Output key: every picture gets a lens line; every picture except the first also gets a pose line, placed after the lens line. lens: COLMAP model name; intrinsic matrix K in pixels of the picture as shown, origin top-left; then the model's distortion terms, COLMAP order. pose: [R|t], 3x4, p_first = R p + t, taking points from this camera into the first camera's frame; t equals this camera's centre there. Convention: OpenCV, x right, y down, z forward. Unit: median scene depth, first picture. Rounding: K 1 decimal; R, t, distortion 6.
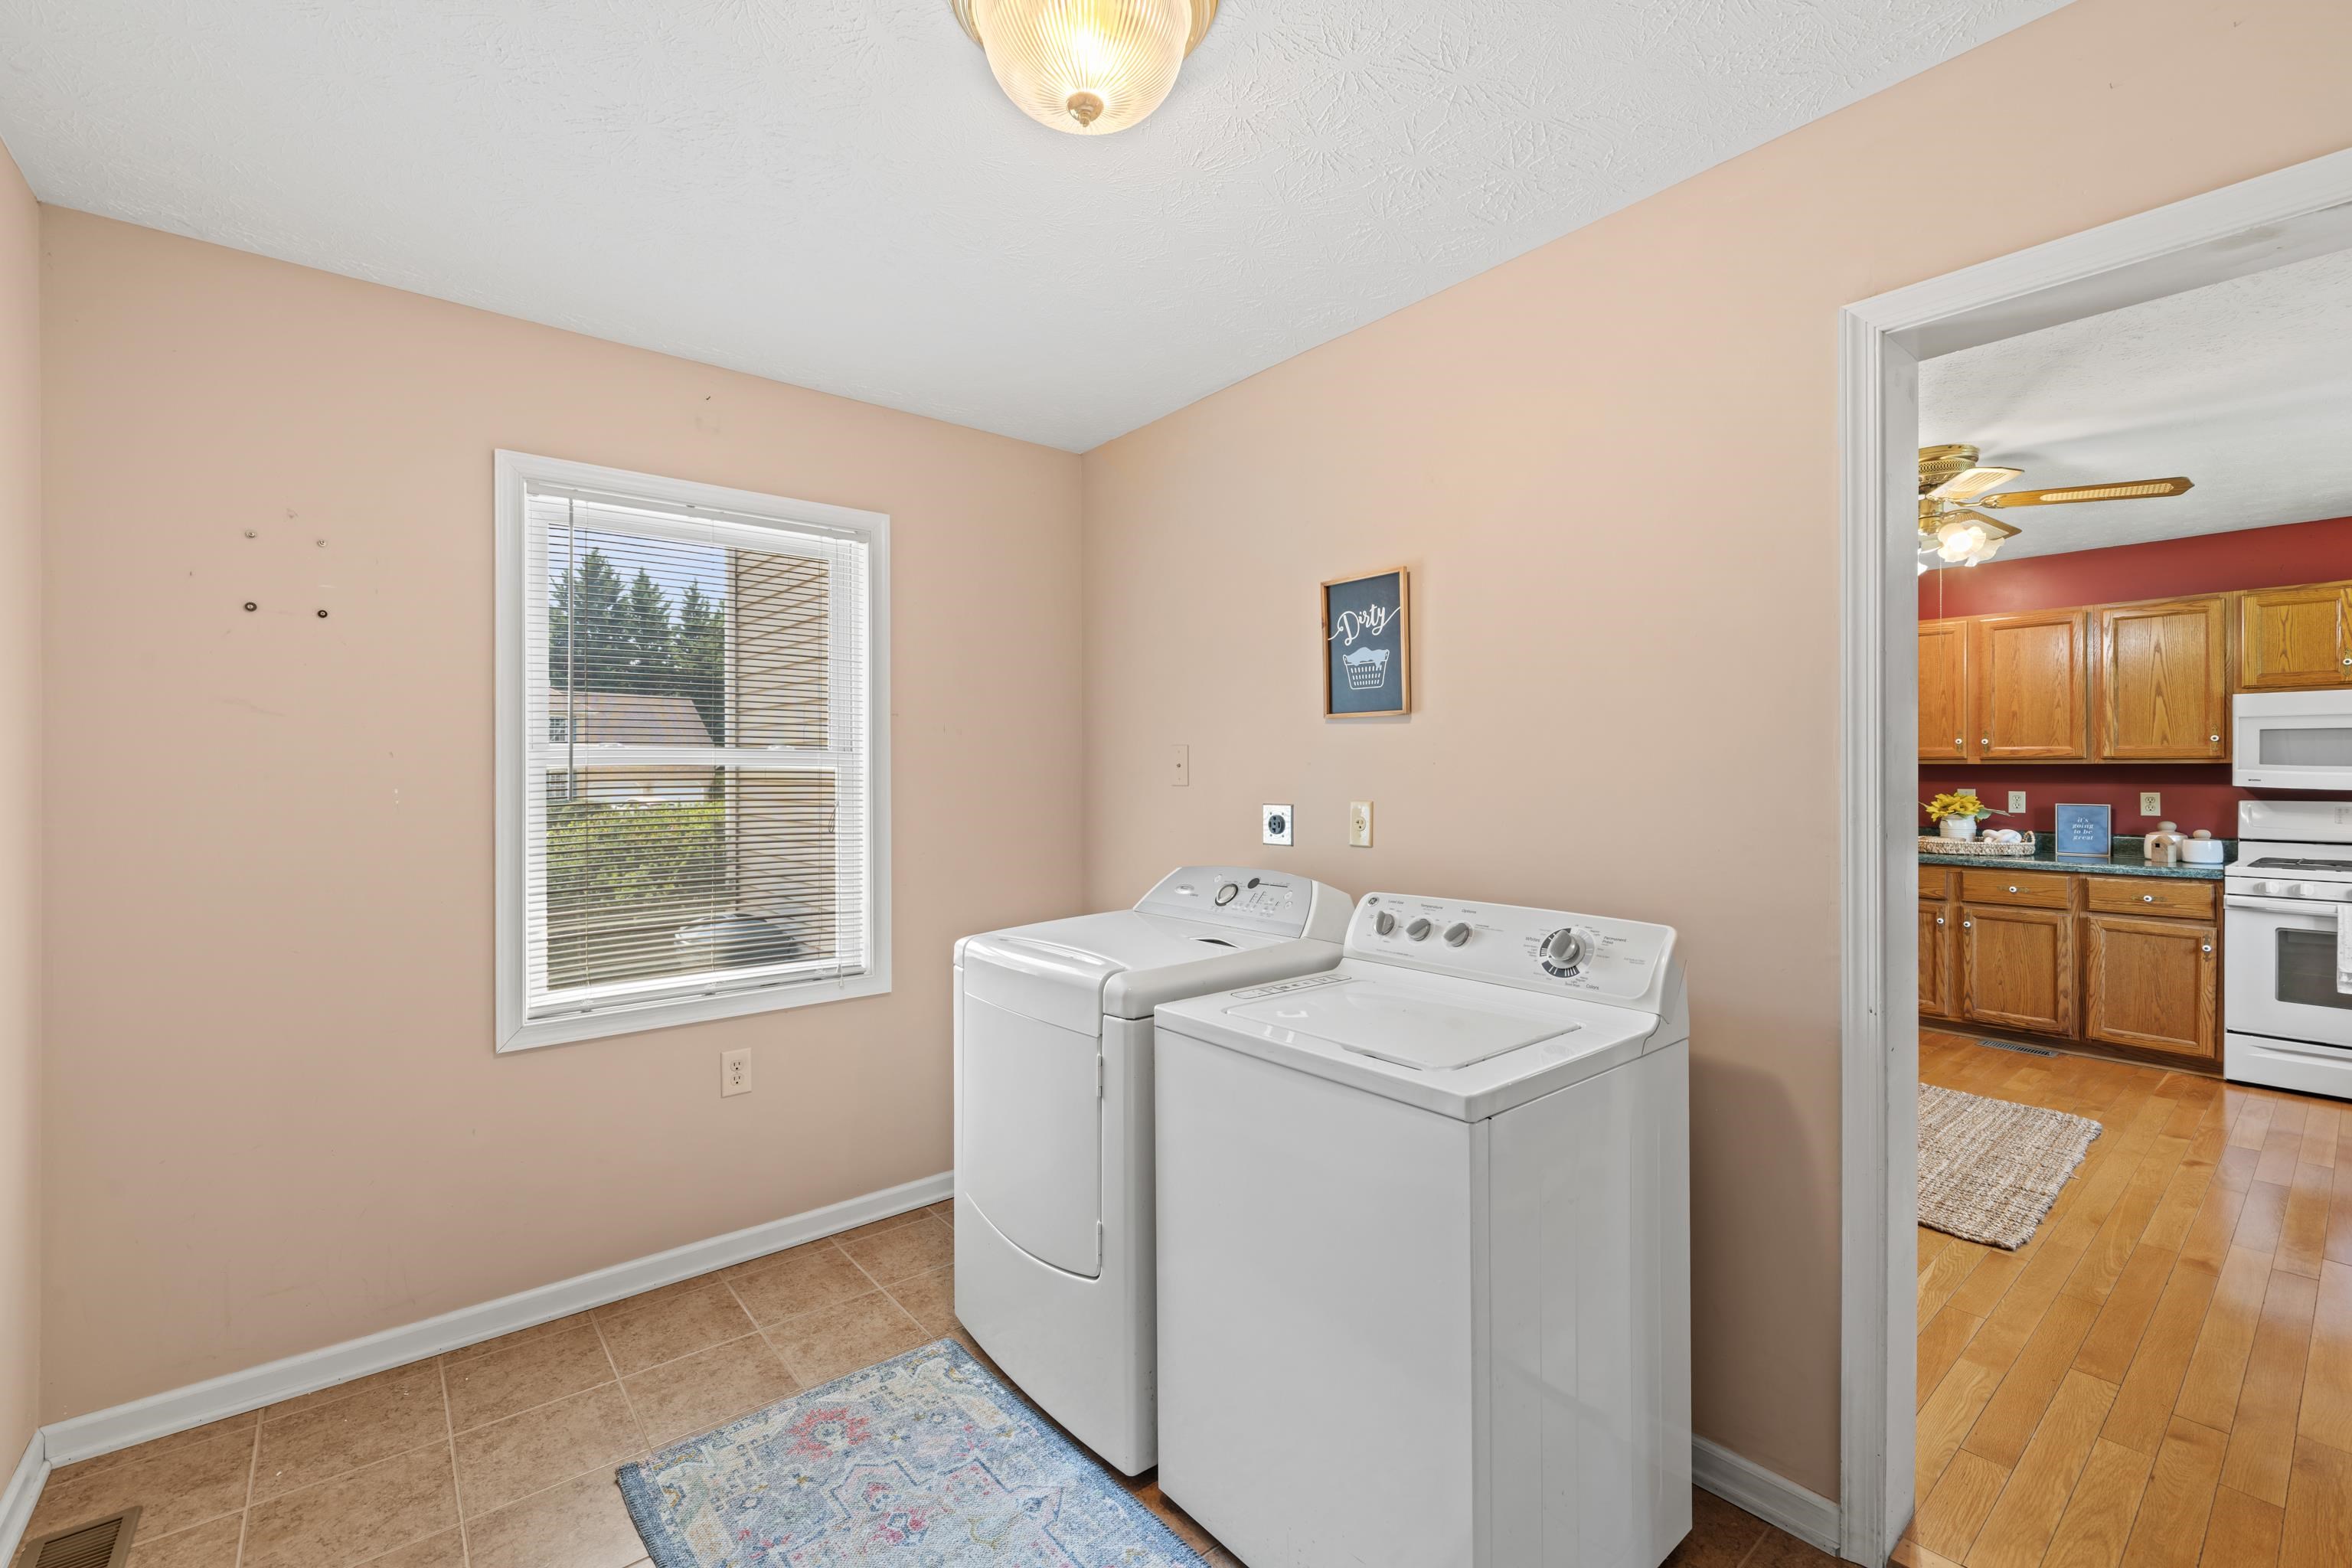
lens RADIAL K [[991.7, 0, 1183.2], [0, 991.7, 769.7], [0, 0, 1]] dist [0.000879, 0.000625]
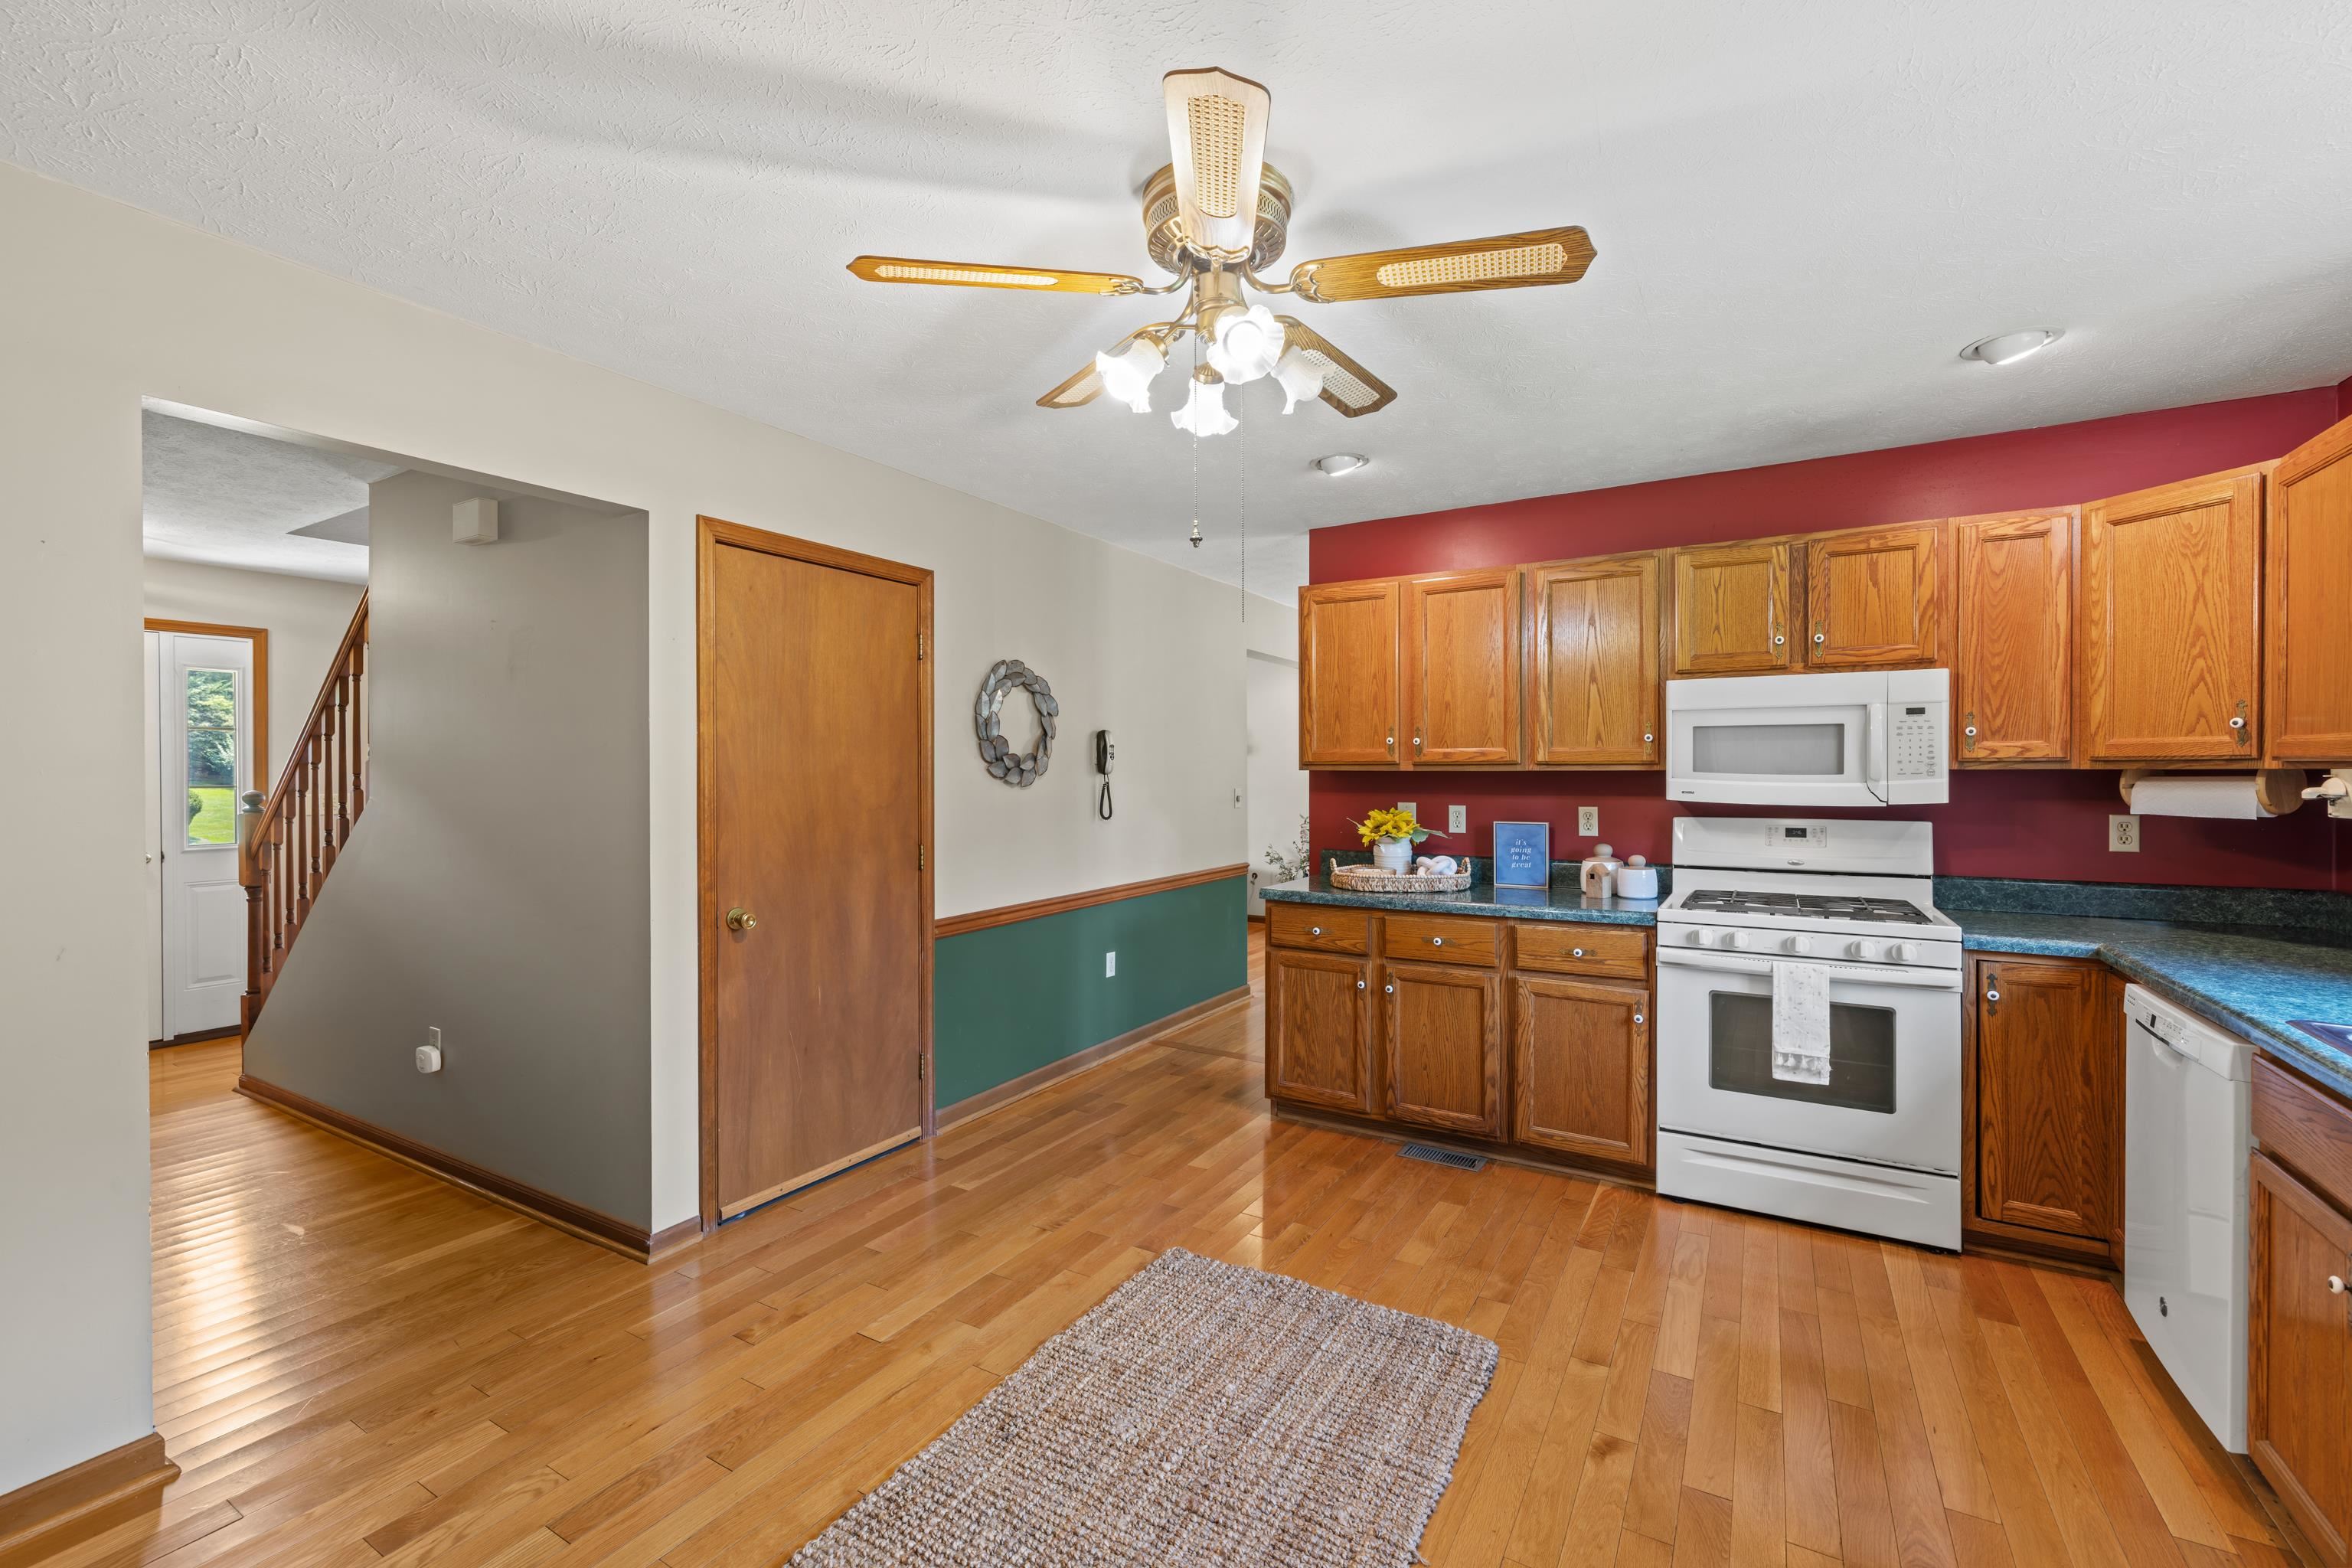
lens RADIAL K [[991.7, 0, 1175.9], [0, 991.7, 777.2], [0, 0, 1]] dist [0.000879, 0.000625]
pose [[0.941758, -0.002524, 0.336282, 0.423726], [0.001447, 0.999993, 0.003454, -0.004250], [-0.336288, -0.002766, 0.941755, 0.388873]]
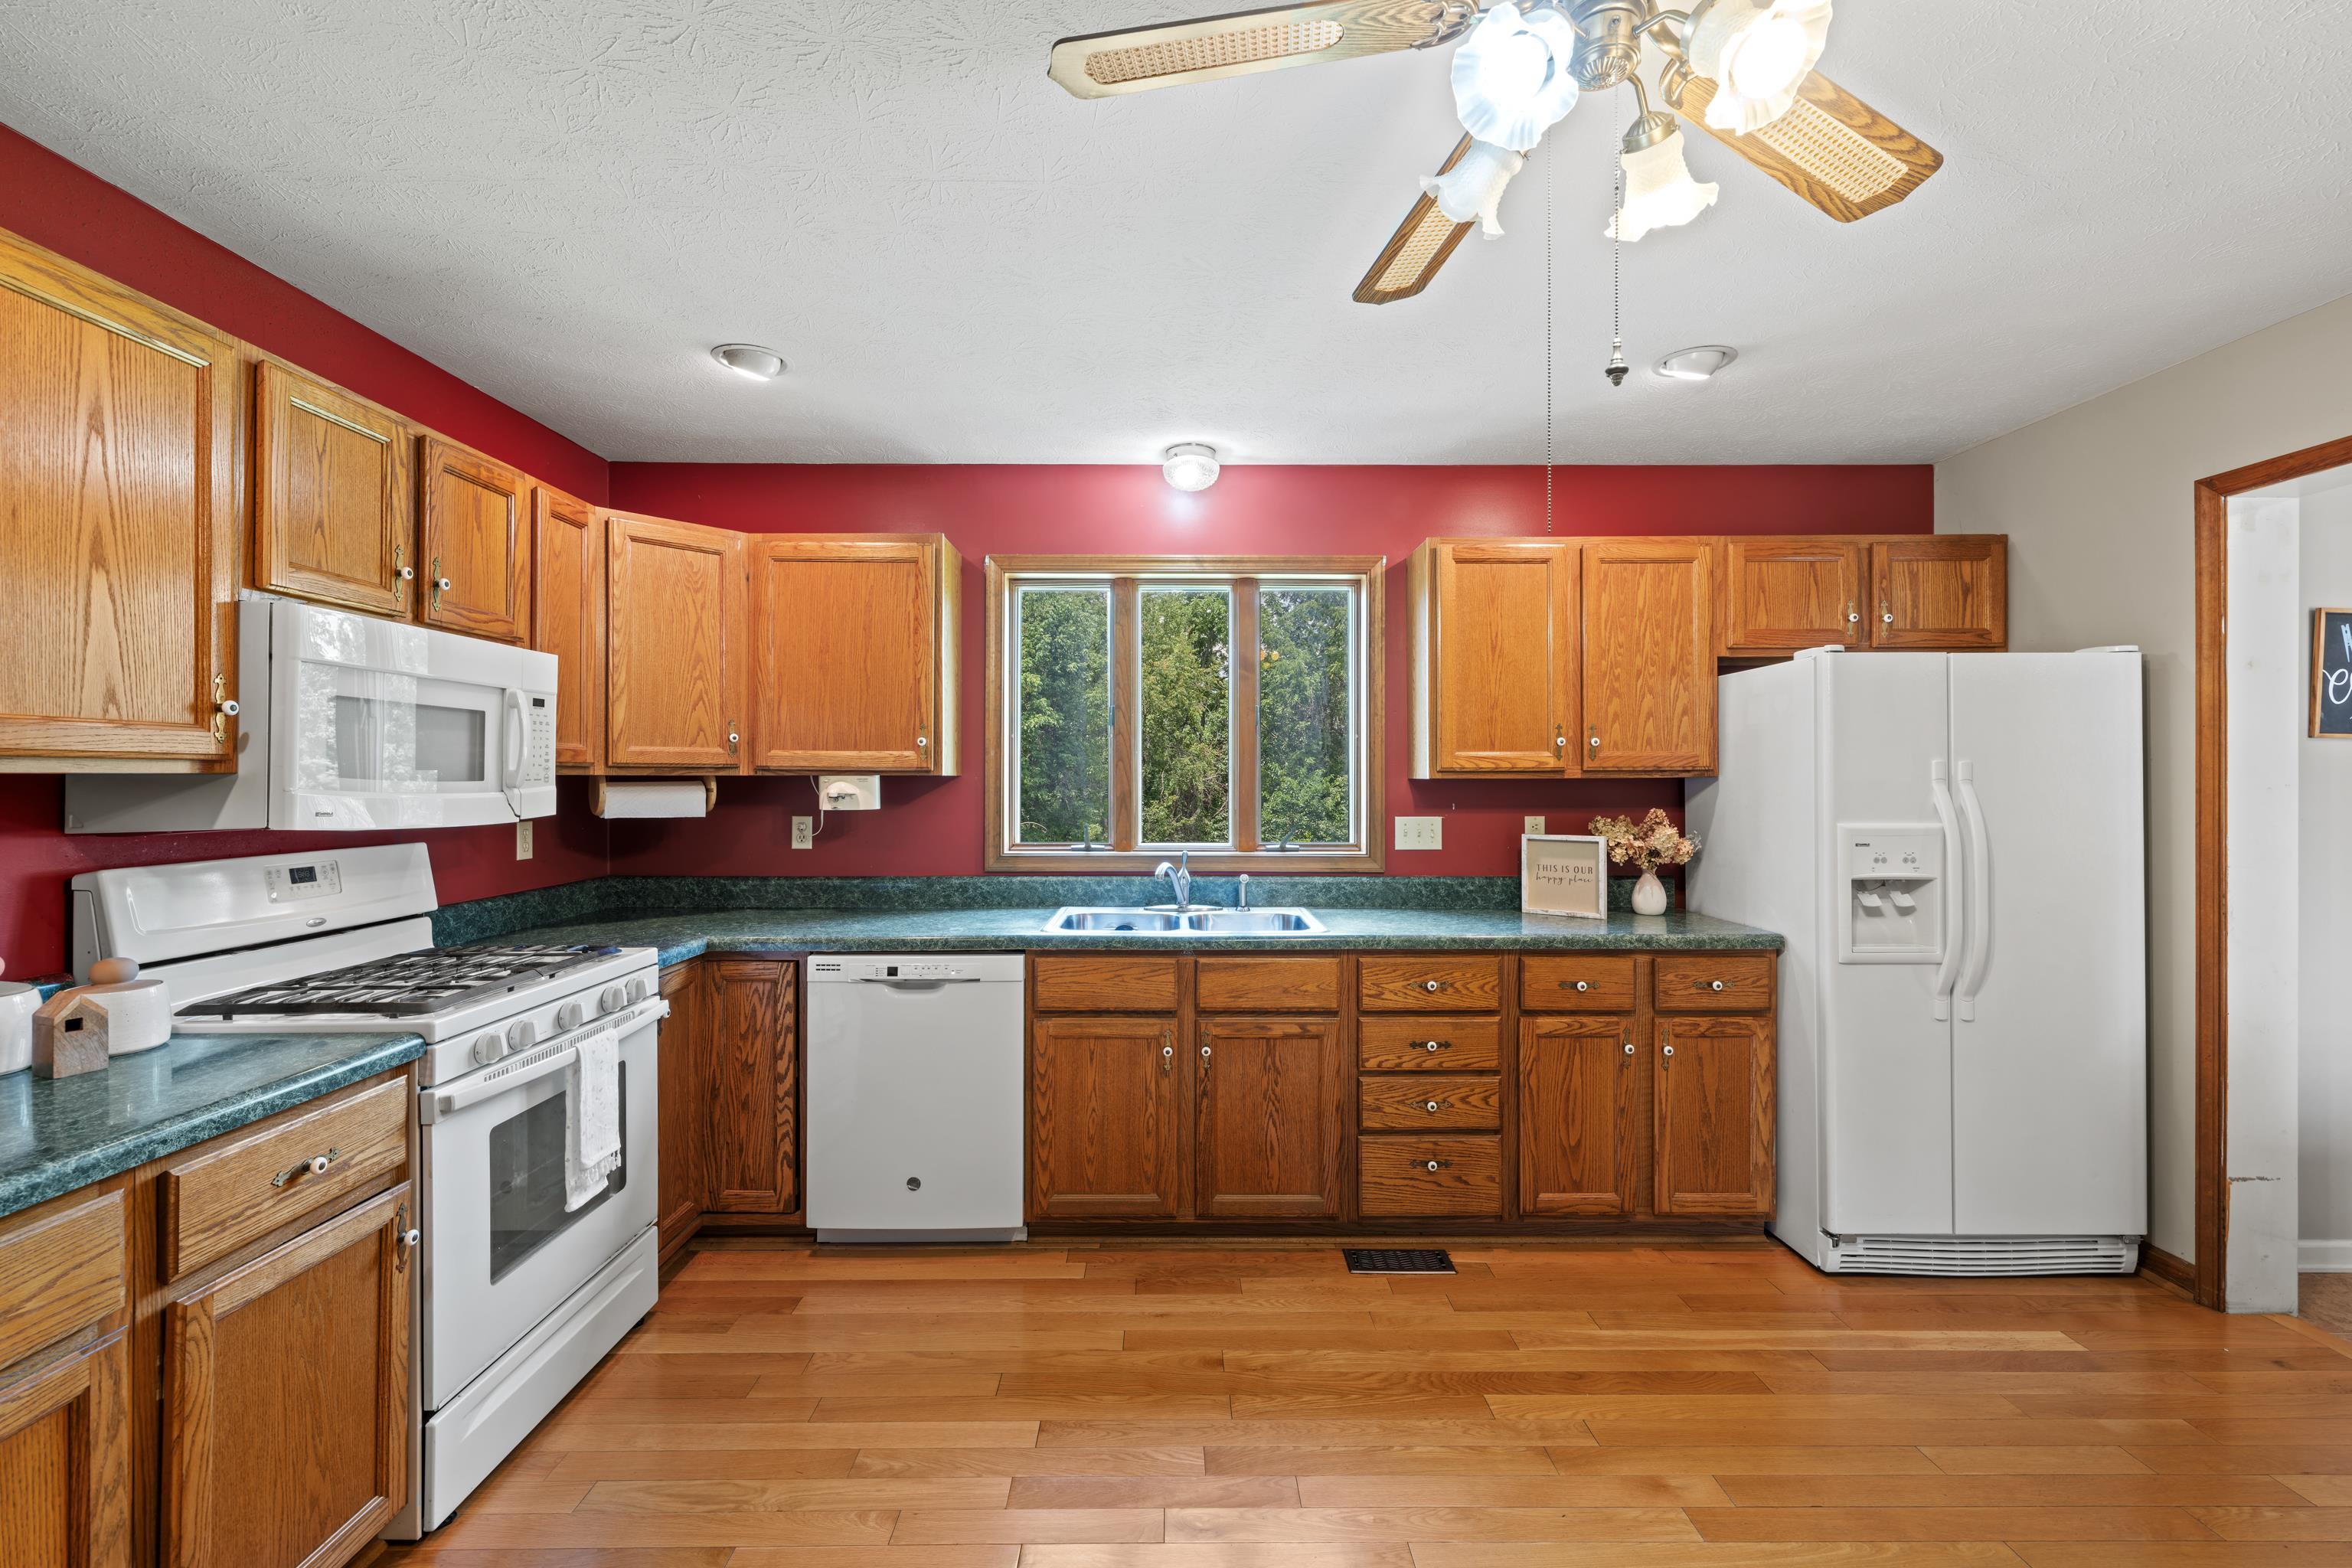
lens RADIAL K [[991.7, 0, 1178.1], [0, 991.7, 773.3], [0, 0, 1]] dist [0.000879, 0.000625]
pose [[-0.776221, 0.003462, 0.630452, 0.503356], [0.001324, 0.999992, -0.003862, -0.004610], [-0.630460, -0.002163, -0.776219, 1.041728]]
